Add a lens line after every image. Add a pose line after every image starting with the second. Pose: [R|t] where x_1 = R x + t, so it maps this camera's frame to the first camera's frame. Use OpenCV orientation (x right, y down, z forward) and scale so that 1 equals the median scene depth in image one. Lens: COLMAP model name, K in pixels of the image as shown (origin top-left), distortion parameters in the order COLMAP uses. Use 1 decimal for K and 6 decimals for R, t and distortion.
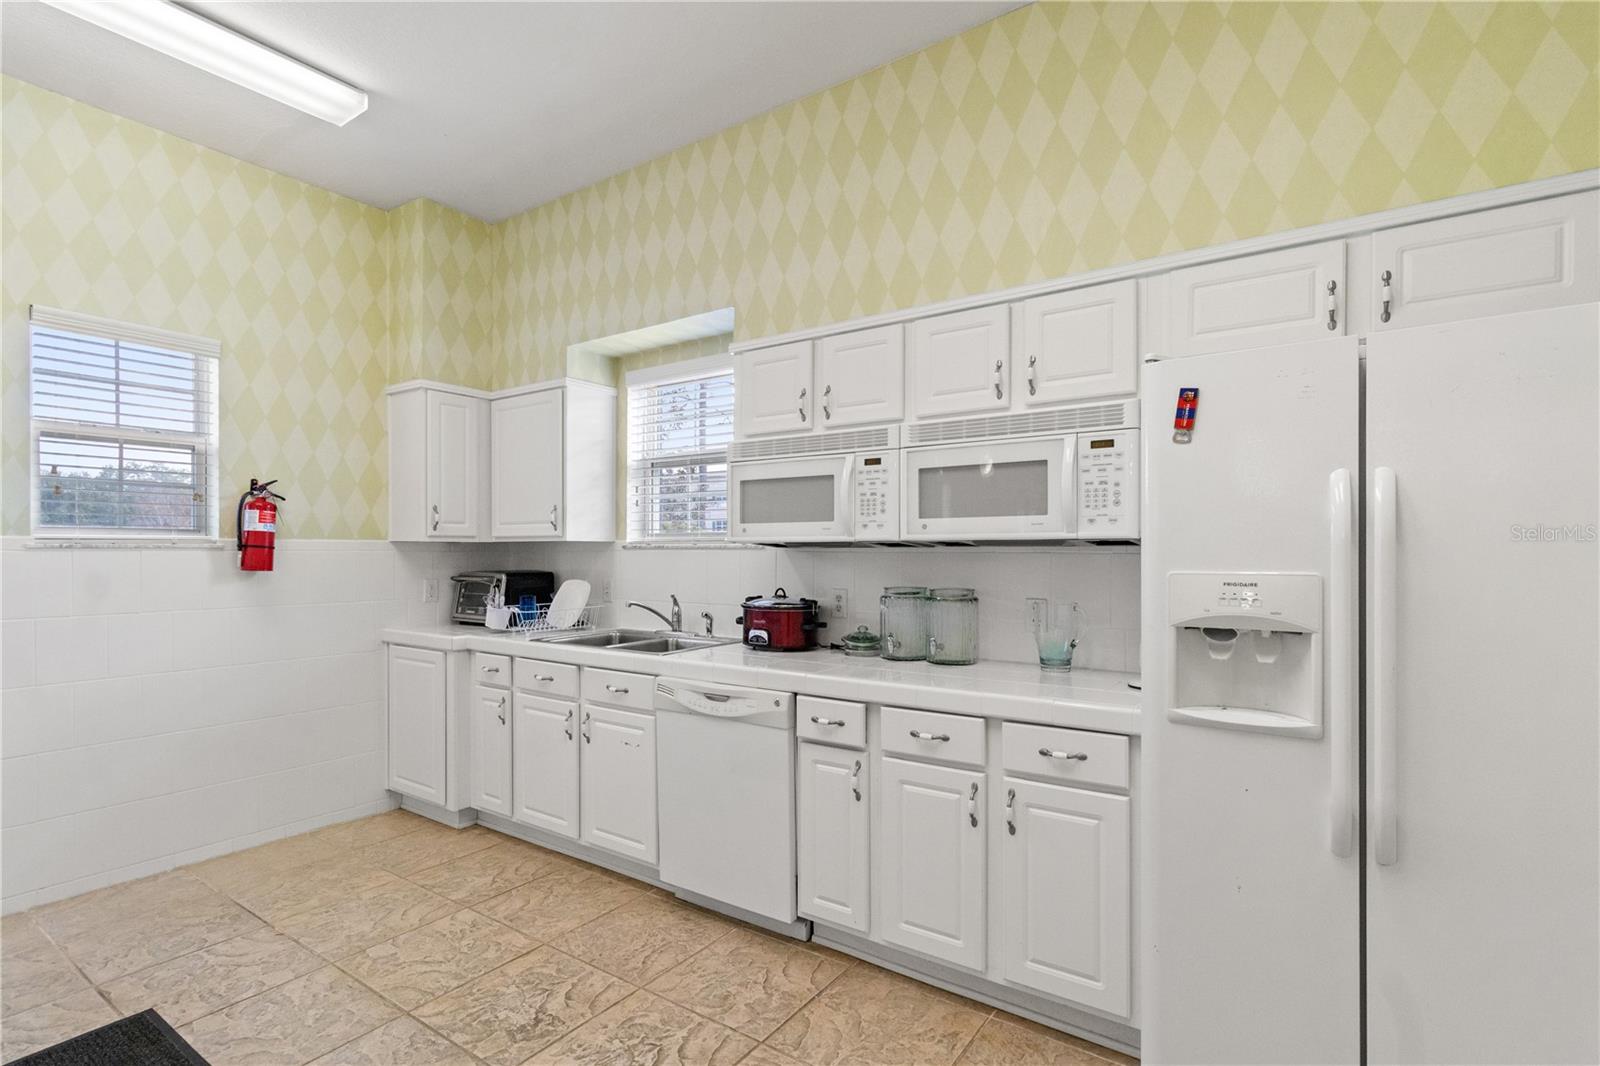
lens RADIAL K [[775.9, 0, 818.3], [0, 775.9, 561.7], [0, 0, 1]] dist [-0.001209, -0.000135]
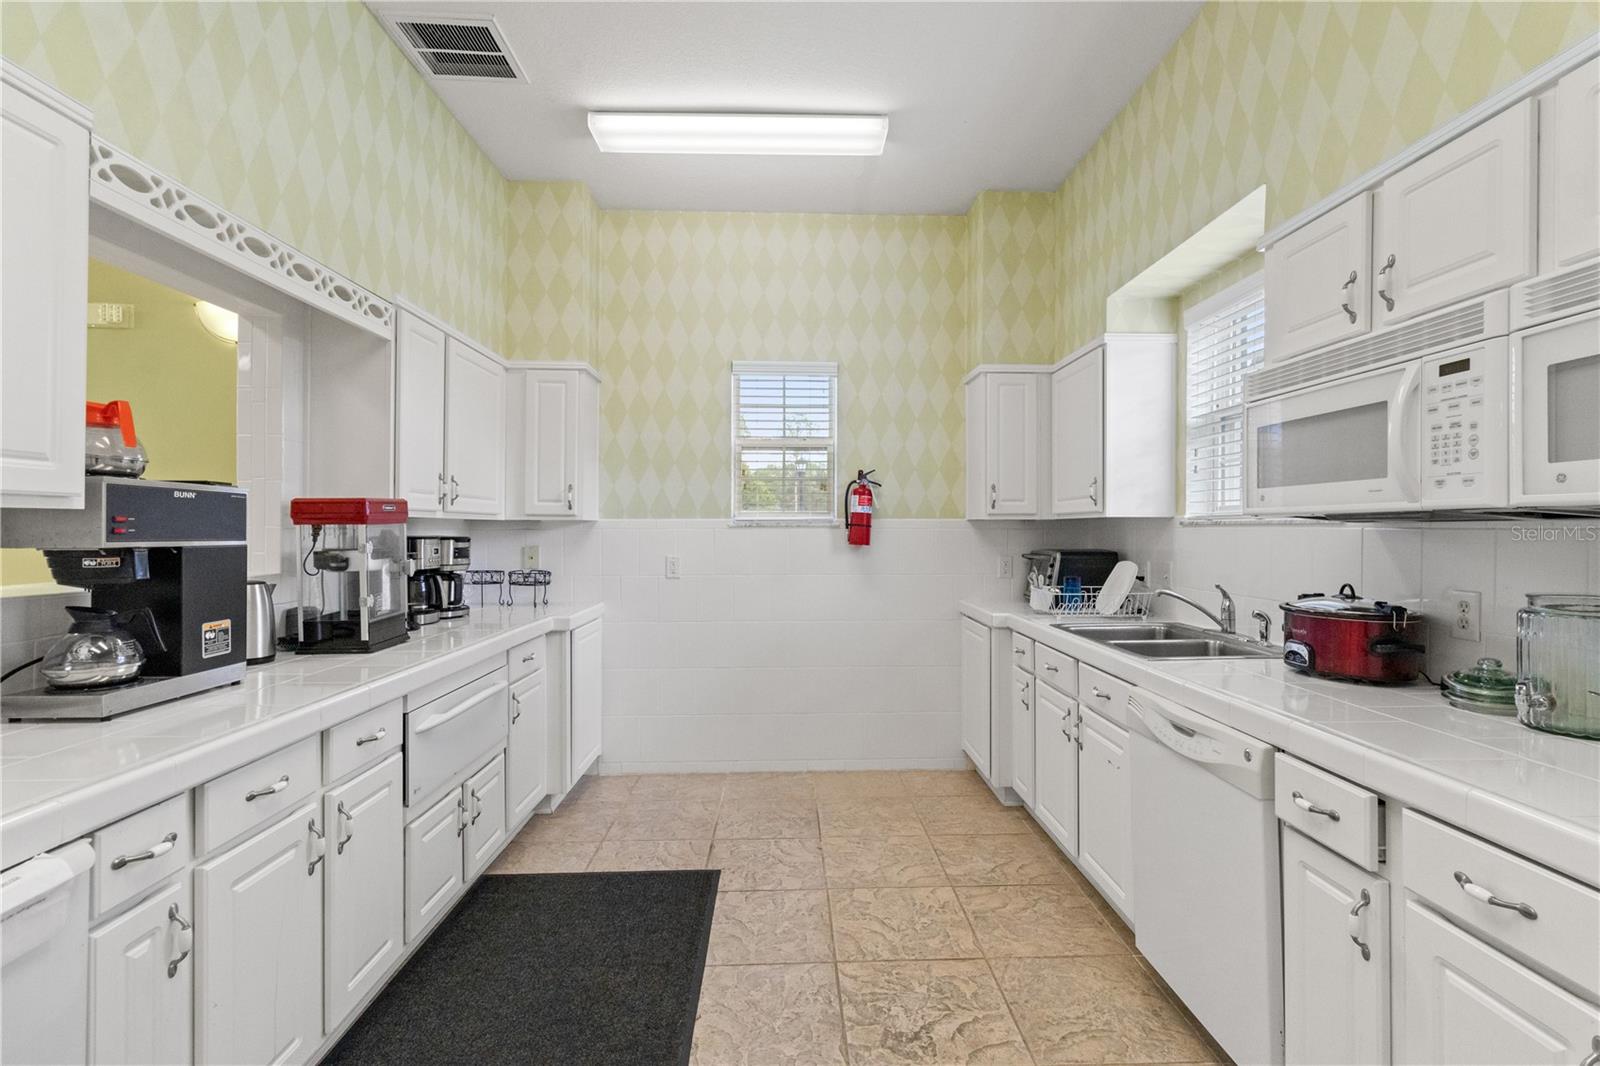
lens RADIAL K [[750.7, 0, 800.0], [0, 750.7, 533.0], [0, 0, 1]] dist [0.004067, 0.000279]
pose [[0.586285, 0.003169, -0.810099, 0.192122], [-0.010970, 0.999932, -0.004027, -0.001432], [0.810031, 0.011248, 0.586279, 0.244531]]
